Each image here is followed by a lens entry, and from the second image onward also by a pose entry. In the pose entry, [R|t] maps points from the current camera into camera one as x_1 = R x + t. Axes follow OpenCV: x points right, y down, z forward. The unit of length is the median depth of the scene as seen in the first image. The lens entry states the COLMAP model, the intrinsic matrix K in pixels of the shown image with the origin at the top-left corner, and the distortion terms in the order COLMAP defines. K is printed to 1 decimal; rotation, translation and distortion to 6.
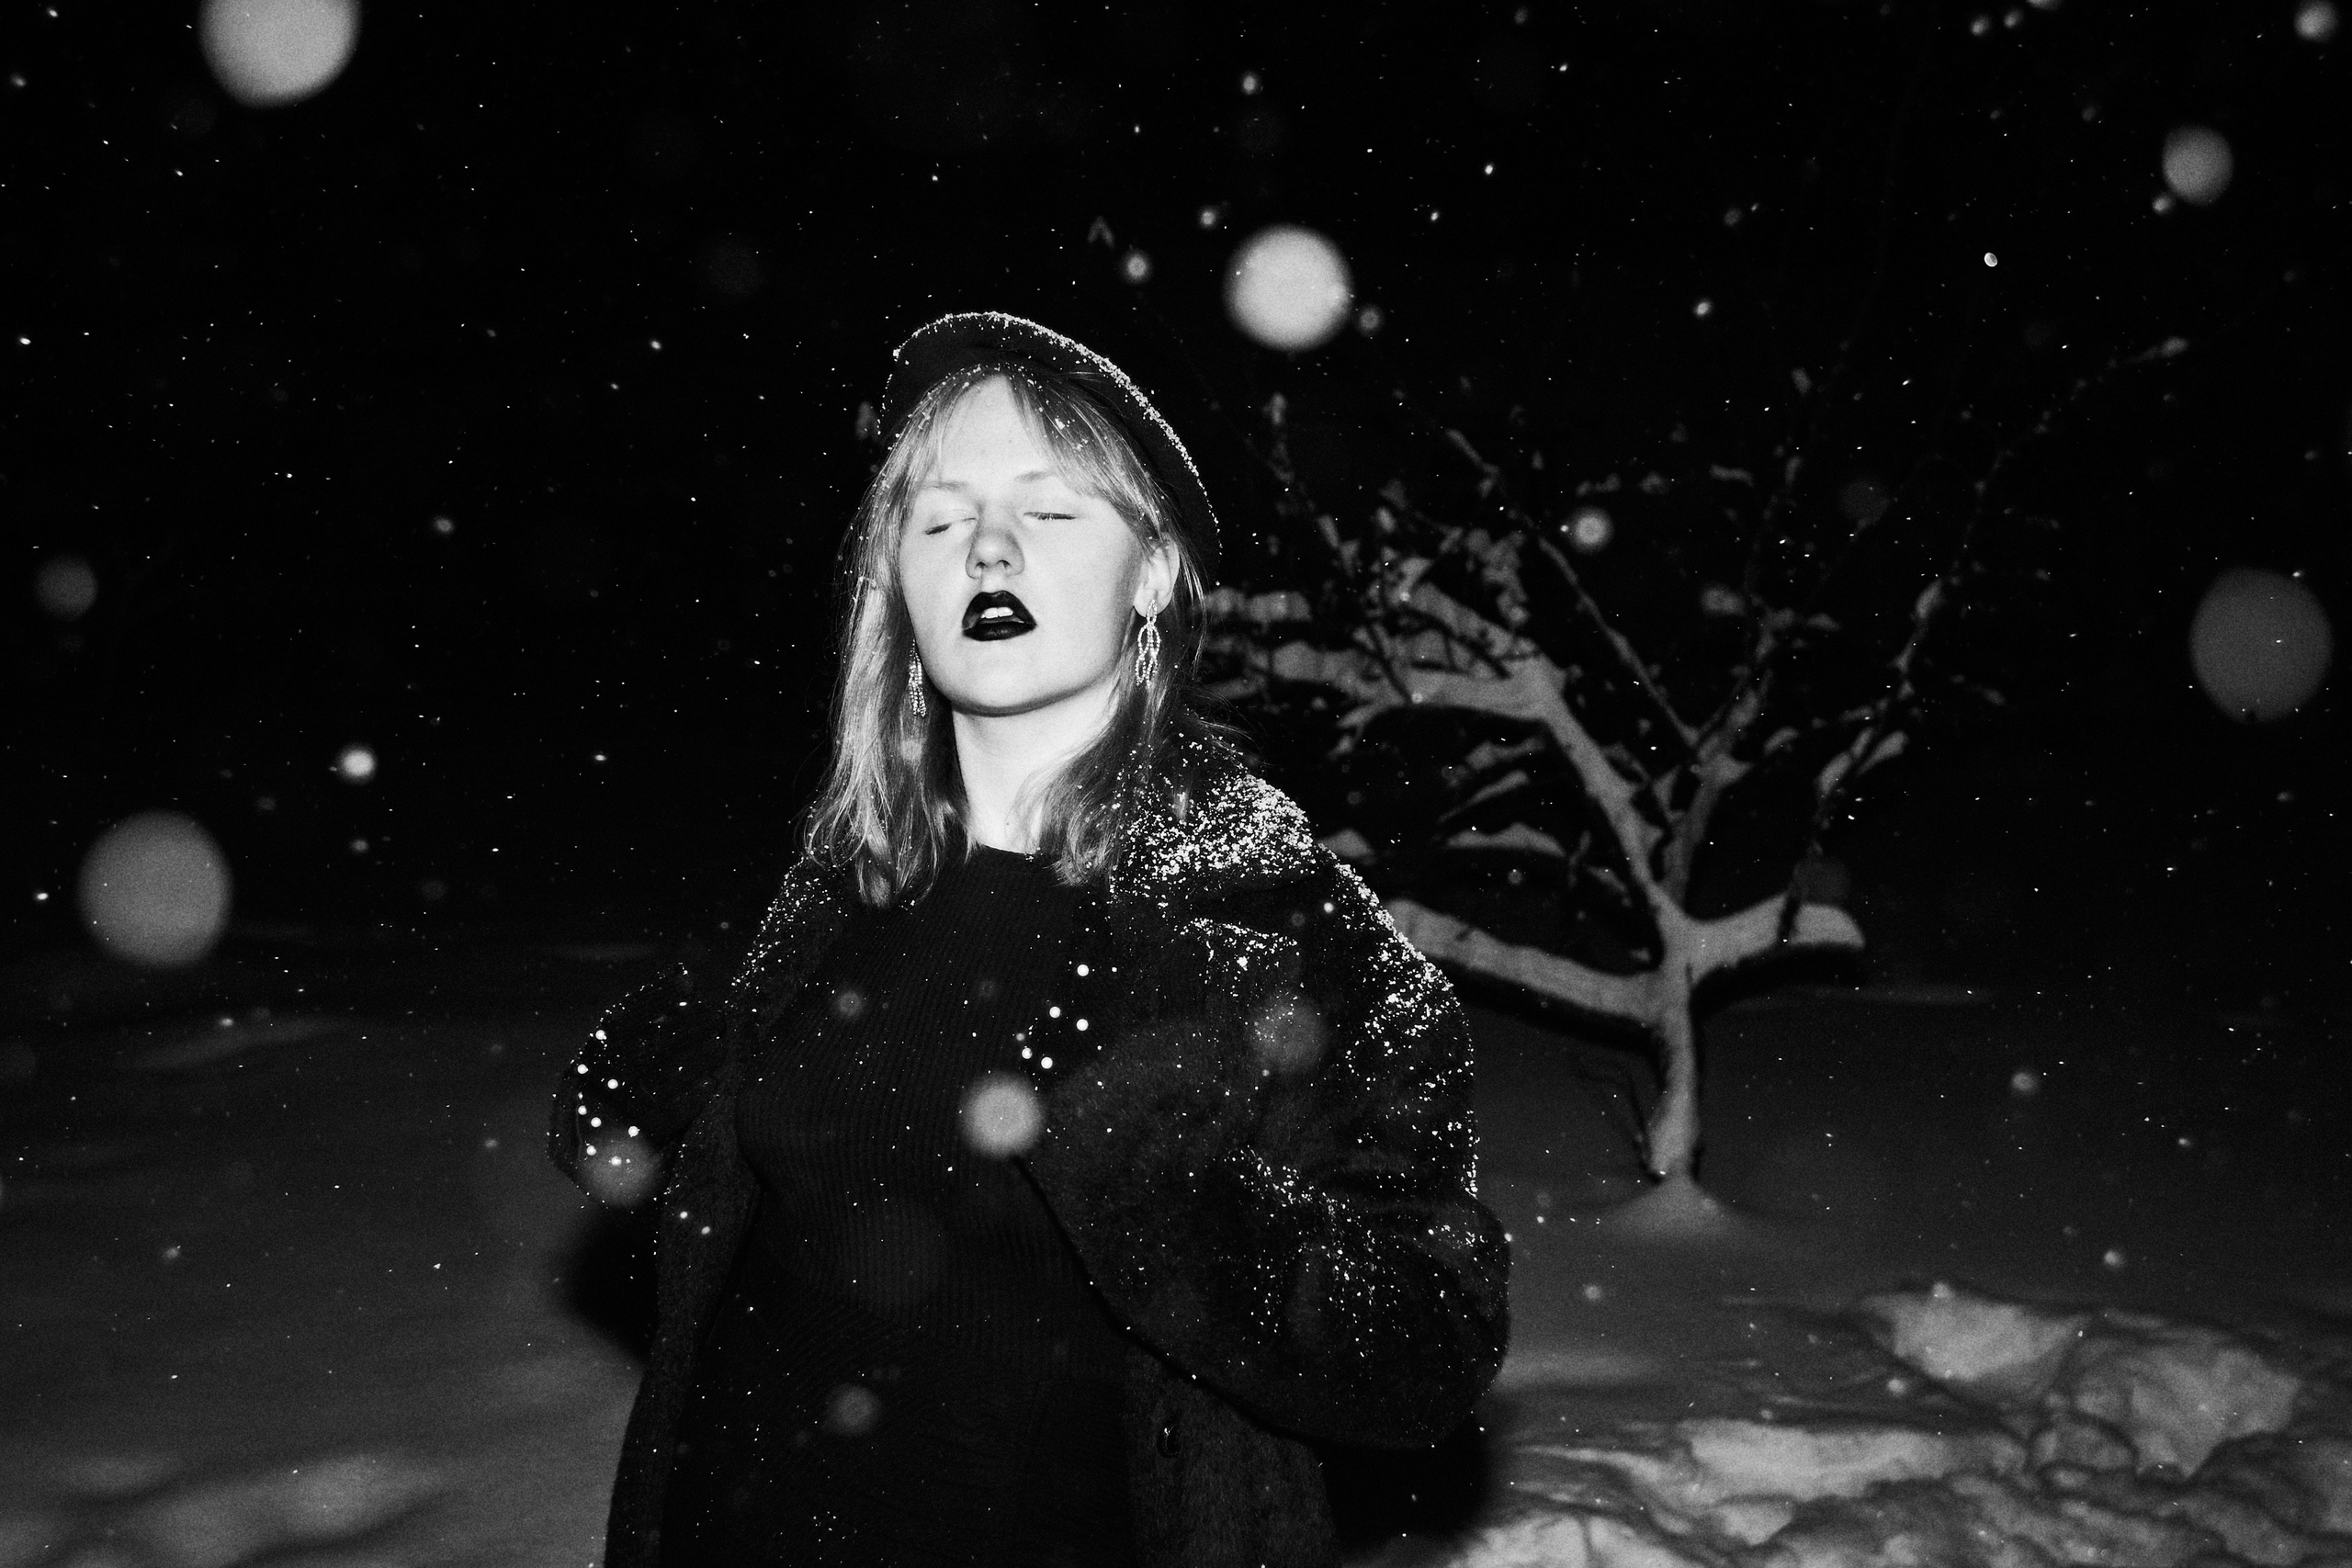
lens RADIAL K [[2888.5, 0, 1176.0], [0, 2888.5, 784.0], [0, 0, 1]] dist [-0.003308, 0.055250]
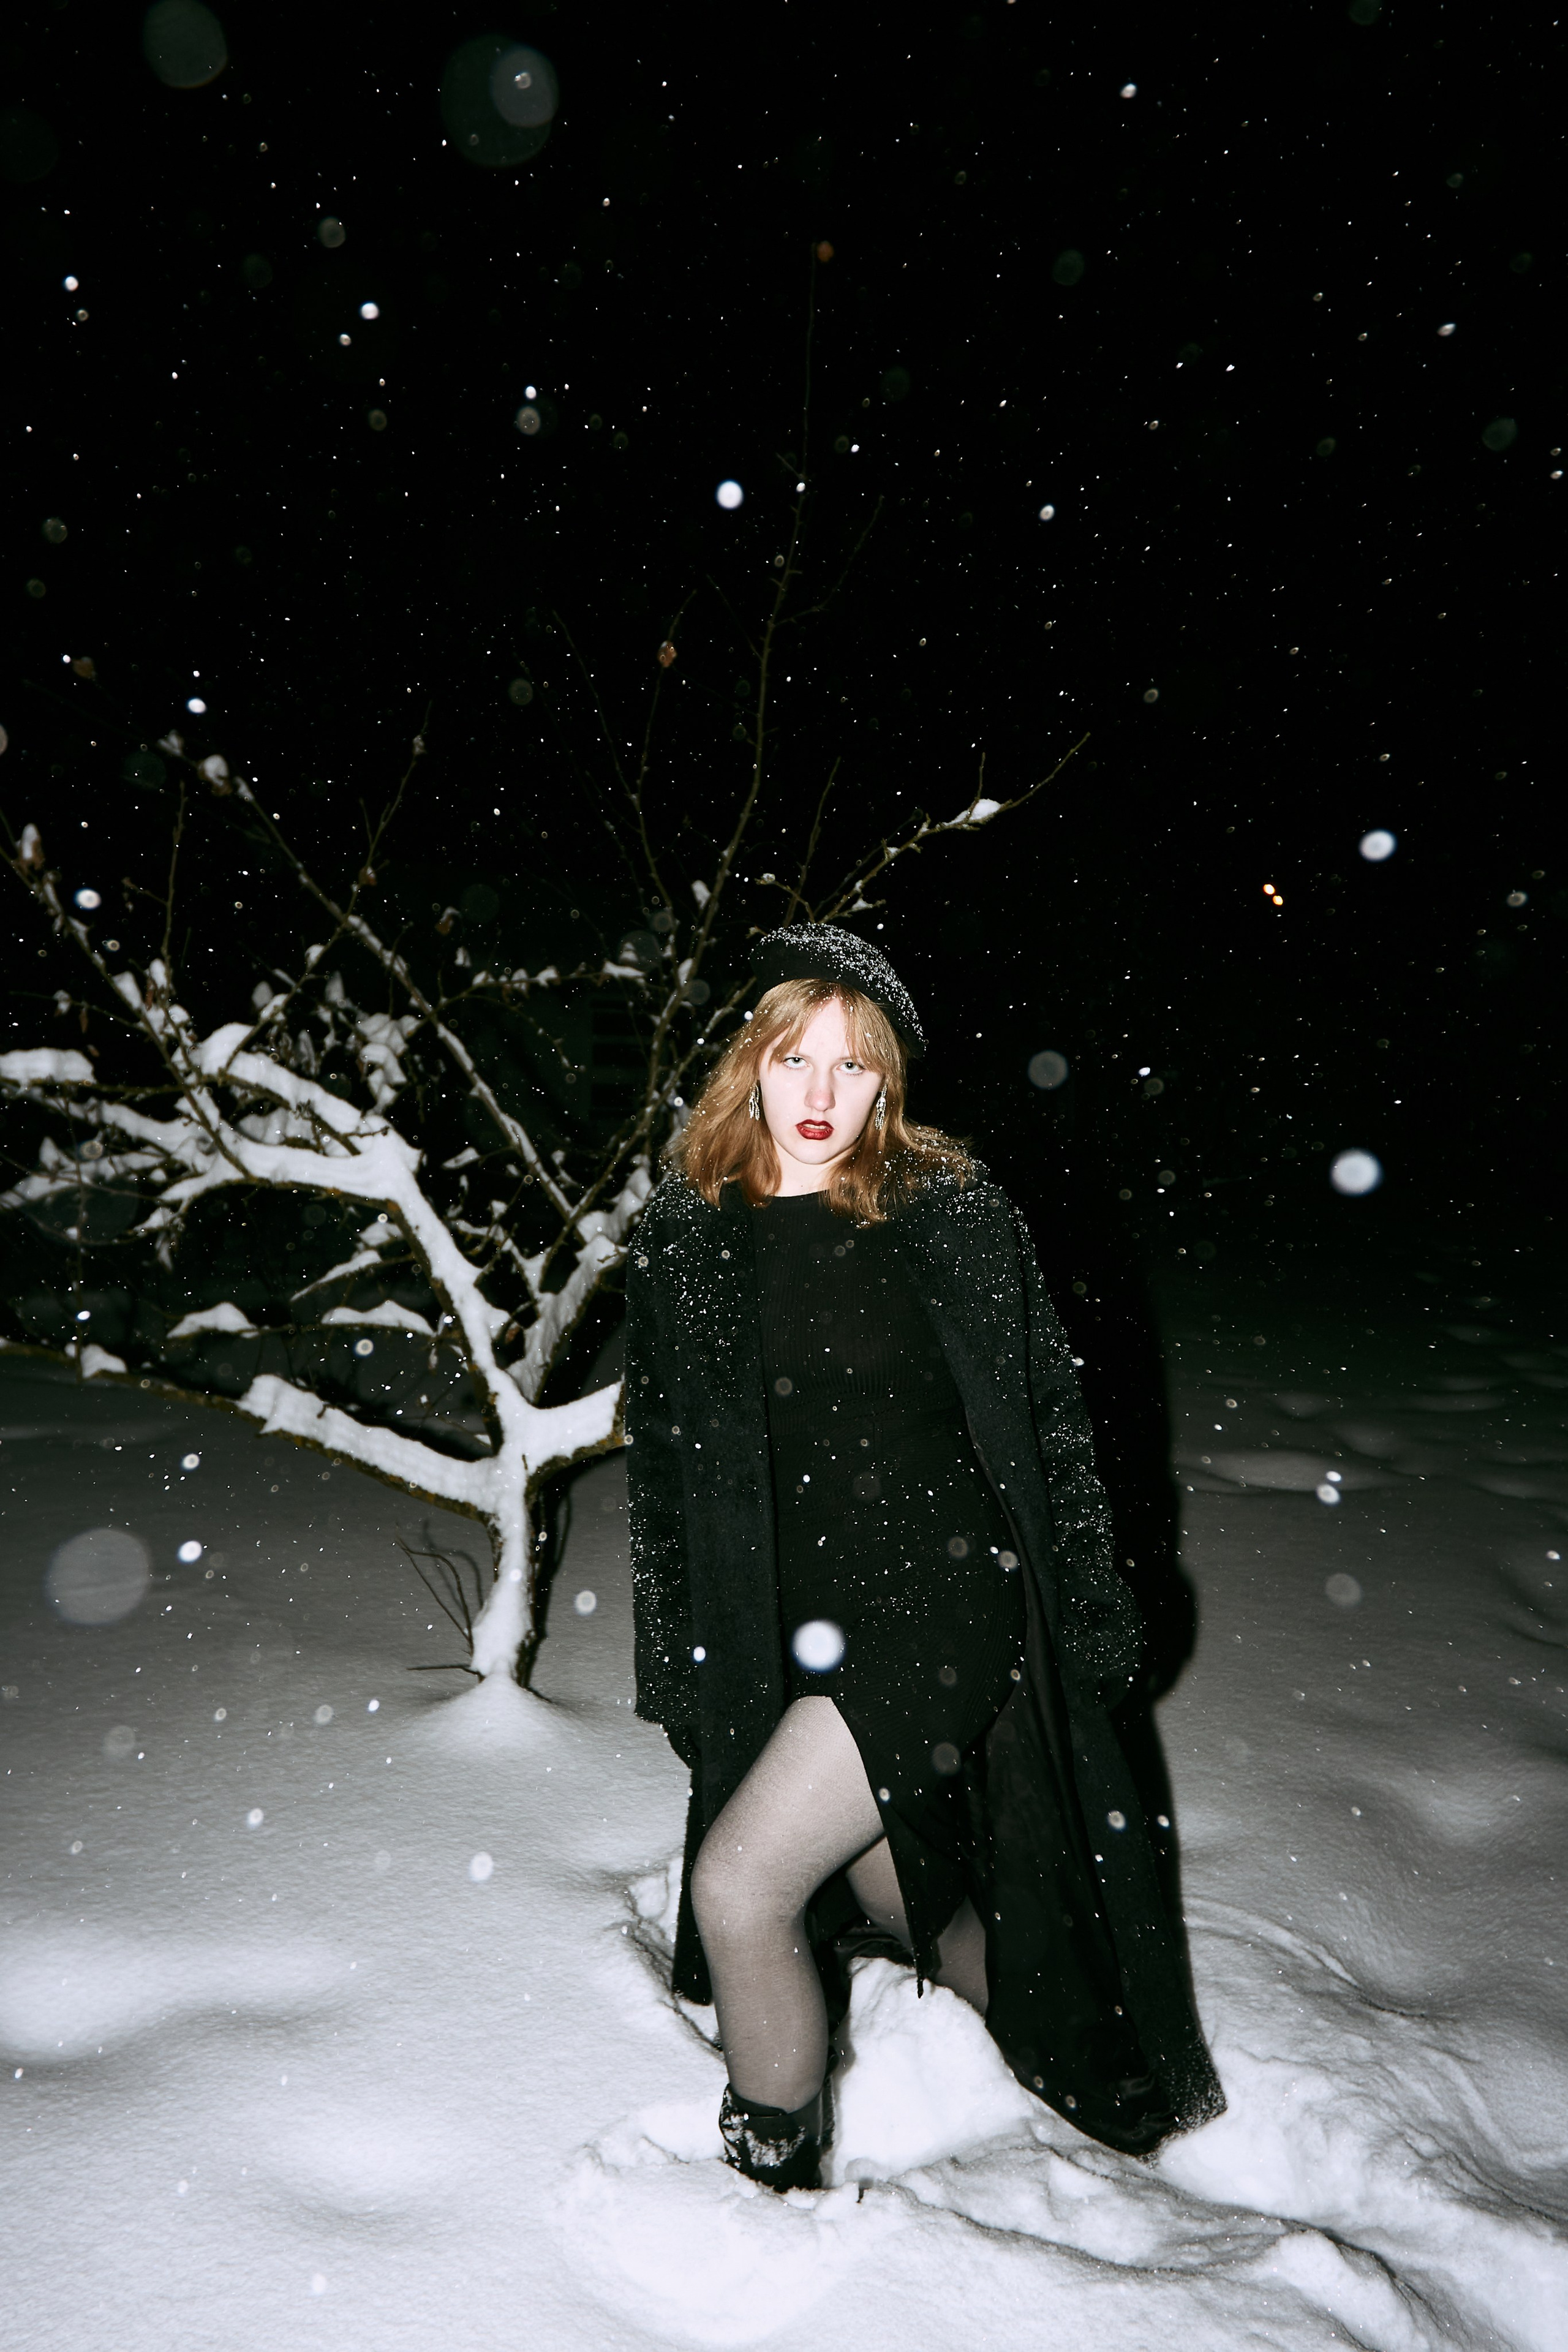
lens RADIAL K [[1790.8, 0, 784.0], [0, 1790.8, 1176.0], [0, 0, 1]] dist [0.002186, 0.000350]
pose [[0.988154, 0.030395, 0.150429, 0.170122], [-0.024738, 0.998920, -0.039334, -0.009562], [-0.151462, 0.035147, 0.987838, 0.383965]]
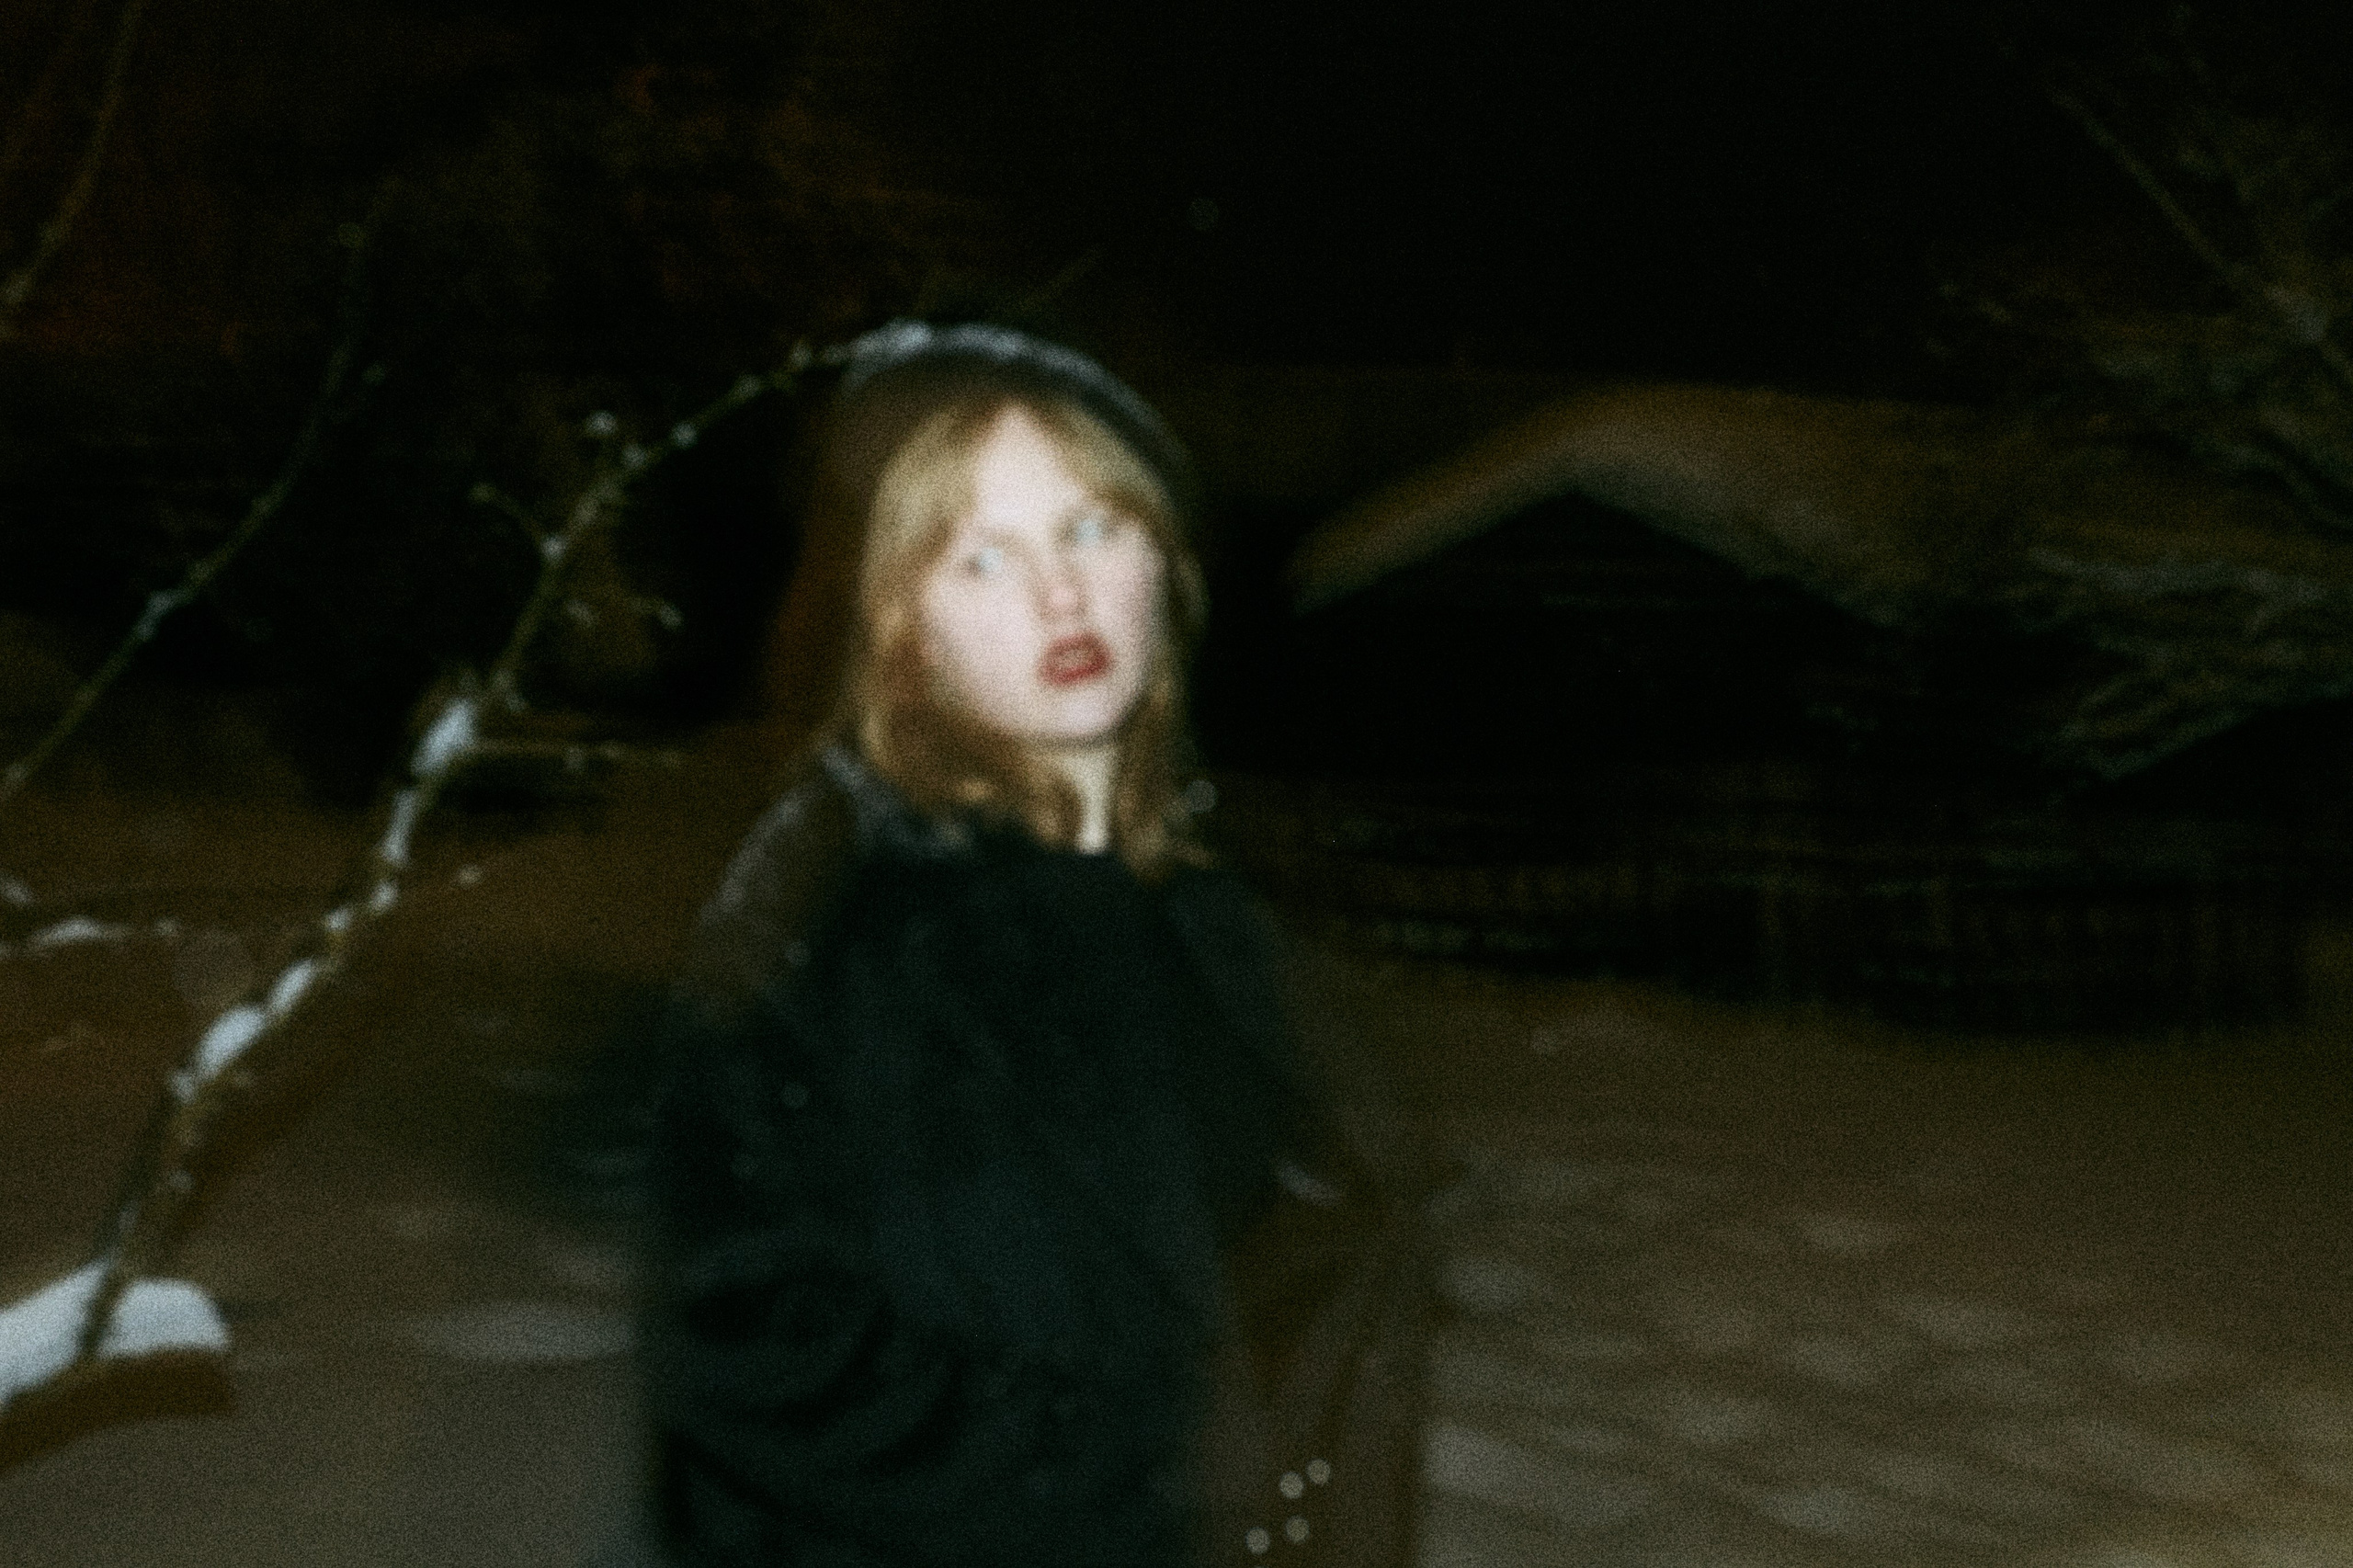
lens RADIAL K [[3684.9, 0, 1176.5], [0, 3684.9, 784.0], [0, 0, 1]] dist [0.011801, 0.053729]
pose [[0.668430, 0.002487, 0.743771, -0.173789], [0.035345, 0.998758, -0.035105, -0.021620], [-0.742935, 0.049754, 0.667512, 0.366093]]
